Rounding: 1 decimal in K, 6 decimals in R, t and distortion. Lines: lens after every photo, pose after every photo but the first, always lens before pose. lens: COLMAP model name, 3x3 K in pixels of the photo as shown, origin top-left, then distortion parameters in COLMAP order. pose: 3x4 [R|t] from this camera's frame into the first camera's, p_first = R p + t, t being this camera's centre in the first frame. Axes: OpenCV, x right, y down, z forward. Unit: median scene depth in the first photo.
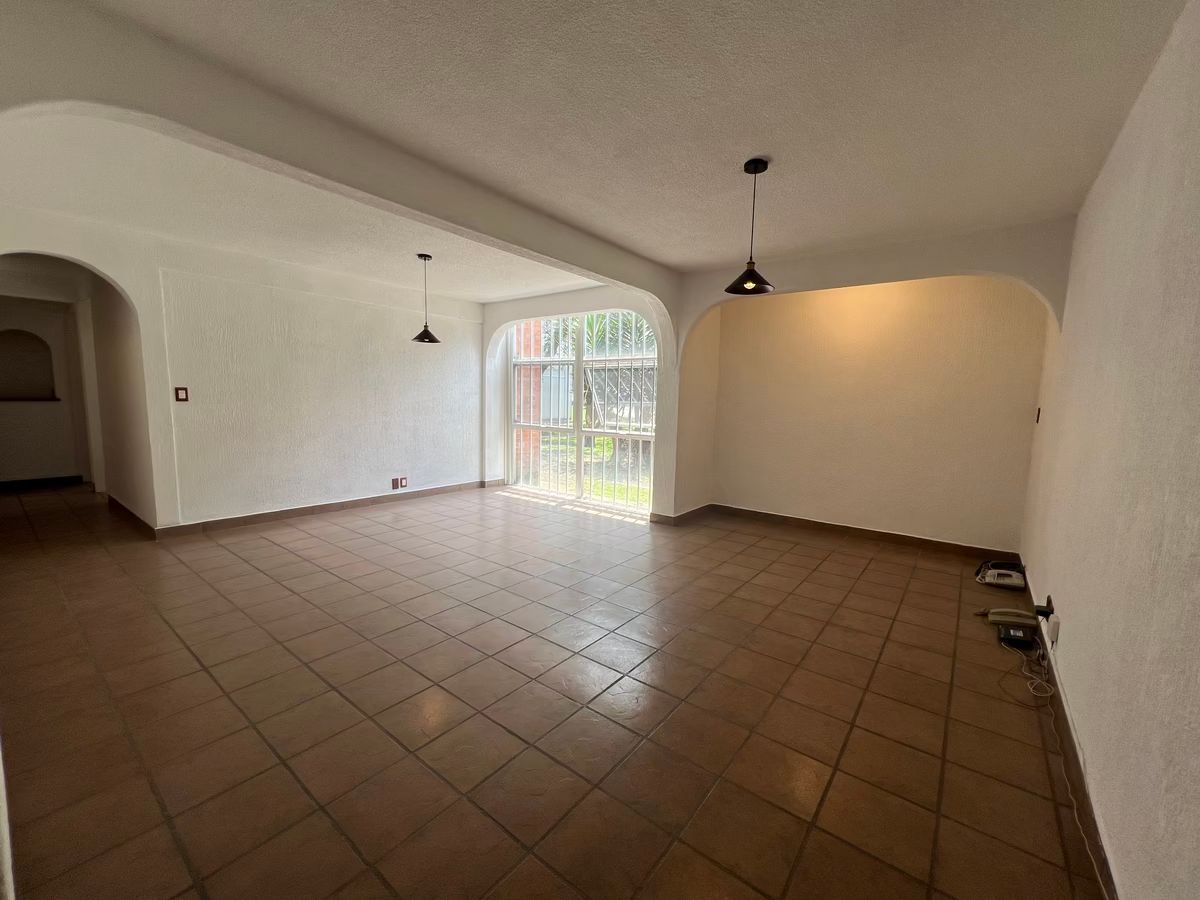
lens RADIAL K [[487.9, 0, 600.0], [0, 487.9, 450.0], [0, 0, 1]] dist [-0.001868, 0.000040]
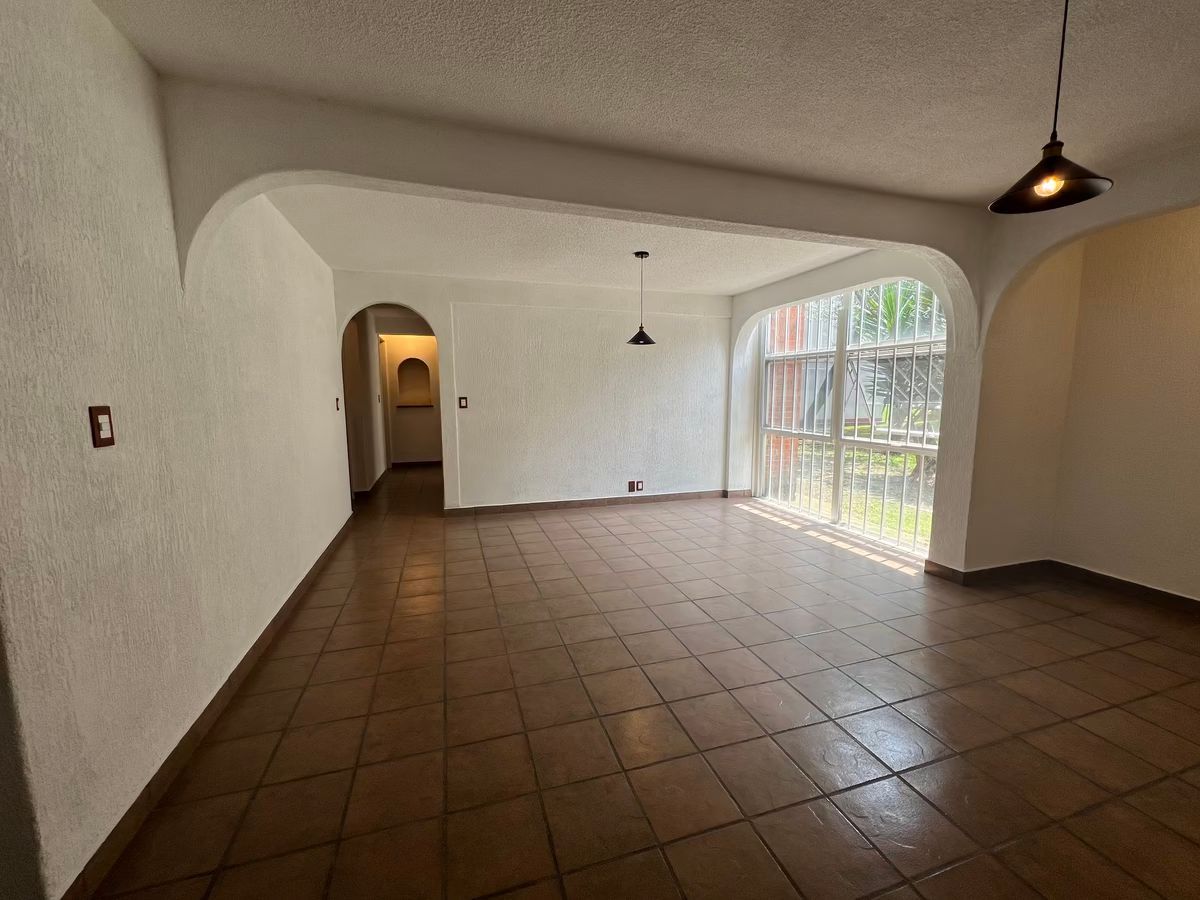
lens RADIAL K [[487.9, 0, 600.0], [0, 487.9, 450.0], [0, 0, 1]] dist [-0.001868, 0.000040]
pose [[0.821555, 0.041911, -0.568587, 0.108255], [-0.040429, 0.999066, 0.015226, -0.021309], [0.568694, 0.010478, 0.822482, 0.143726]]
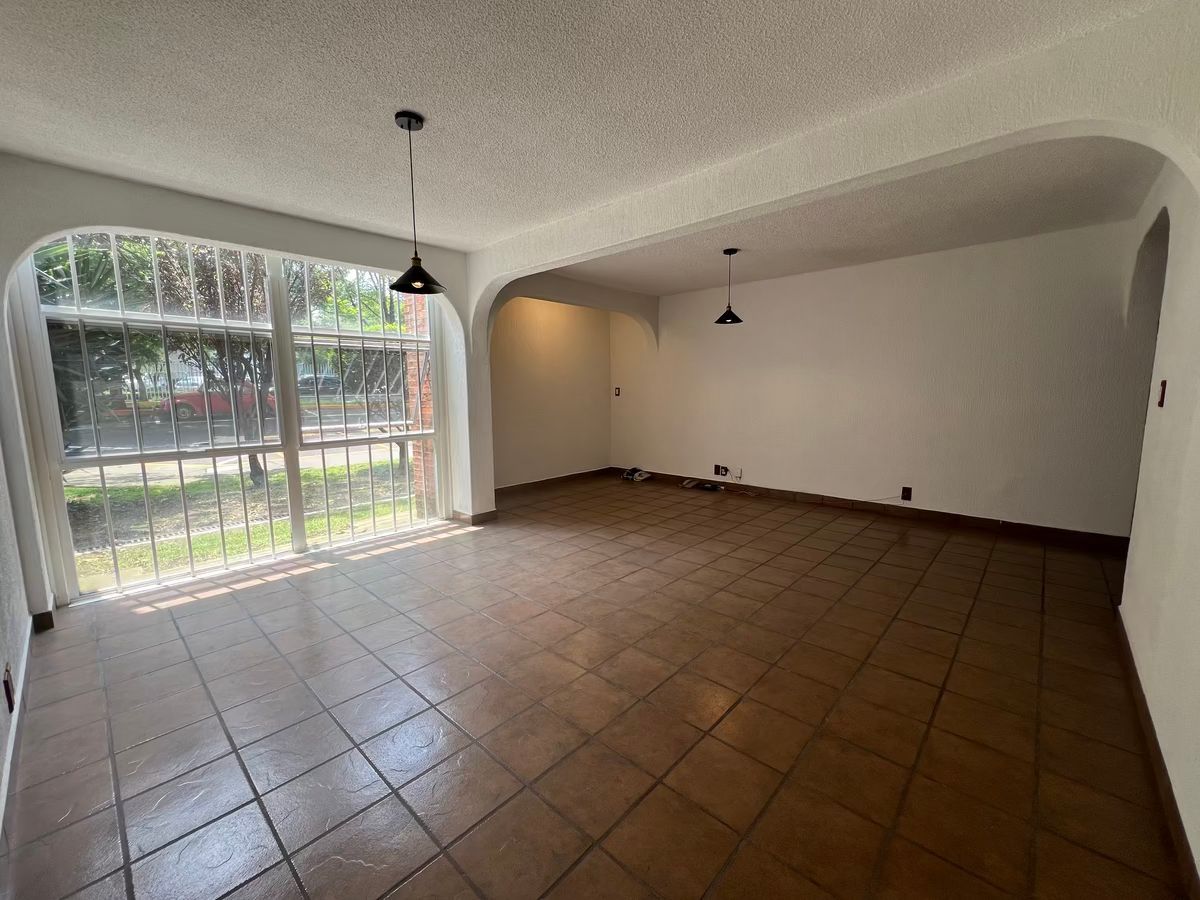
lens RADIAL K [[488.9, 0, 600.0], [0, 488.9, 450.0], [0, 0, 1]] dist [-0.014704, -0.000091]
pose [[0.083172, -0.148180, 0.985457, -0.734189], [0.120011, 0.983175, 0.137708, -0.084832], [-0.989282, 0.106812, 0.099556, 0.649988]]
